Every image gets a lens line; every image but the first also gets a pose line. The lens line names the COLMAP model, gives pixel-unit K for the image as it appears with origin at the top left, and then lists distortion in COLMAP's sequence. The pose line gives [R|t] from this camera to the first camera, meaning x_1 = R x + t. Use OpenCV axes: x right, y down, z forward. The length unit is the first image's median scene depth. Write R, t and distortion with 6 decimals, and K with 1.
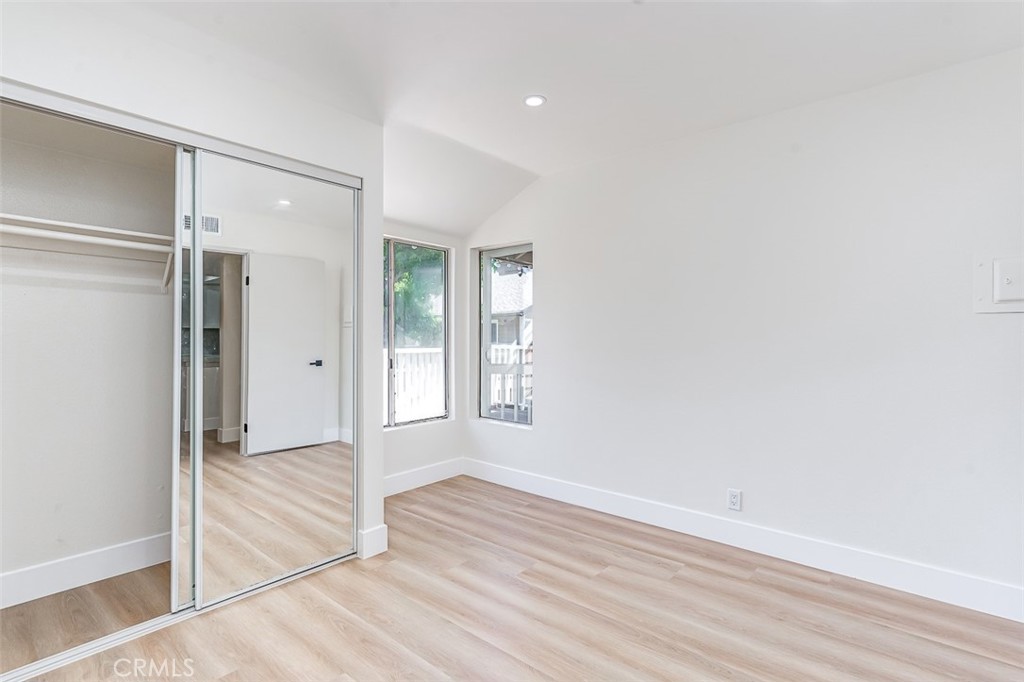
lens RADIAL K [[494.5, 0, 513.4], [0, 494.5, 339.3], [0, 0, 1]] dist [0.003518, -0.000070]
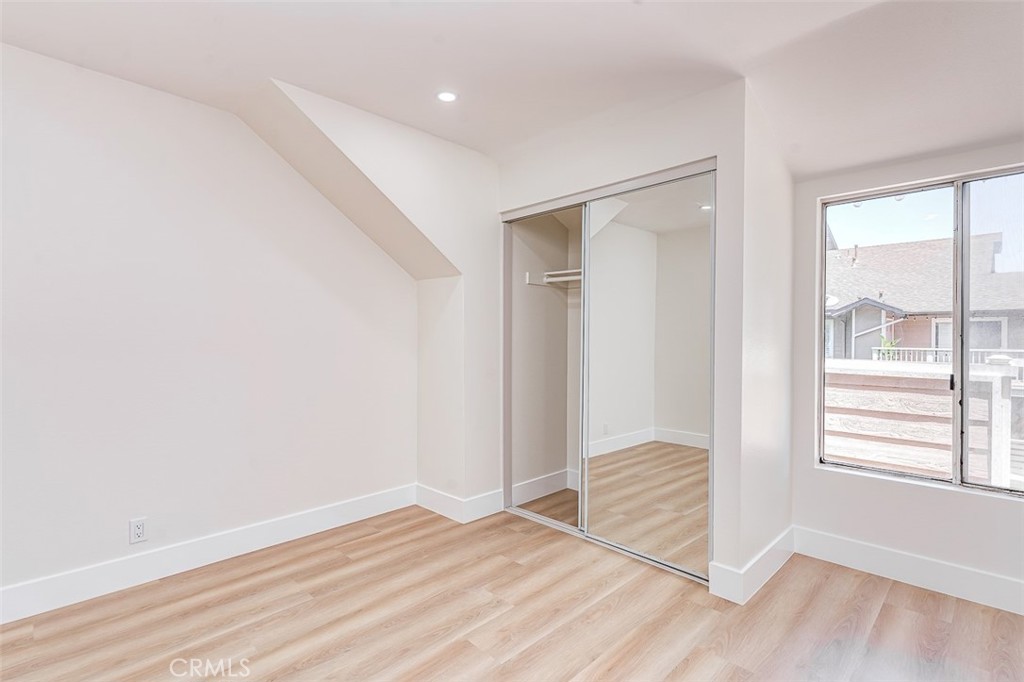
lens RADIAL K [[494.5, 0, 516.7], [0, 494.5, 338.1], [0, 0, 1]] dist [0.003518, -0.000070]
pose [[-0.085615, -0.006222, -0.996309, 0.660759], [-0.010898, 0.999927, -0.005308, 0.005492], [0.996269, 0.010403, -0.085676, 0.810331]]
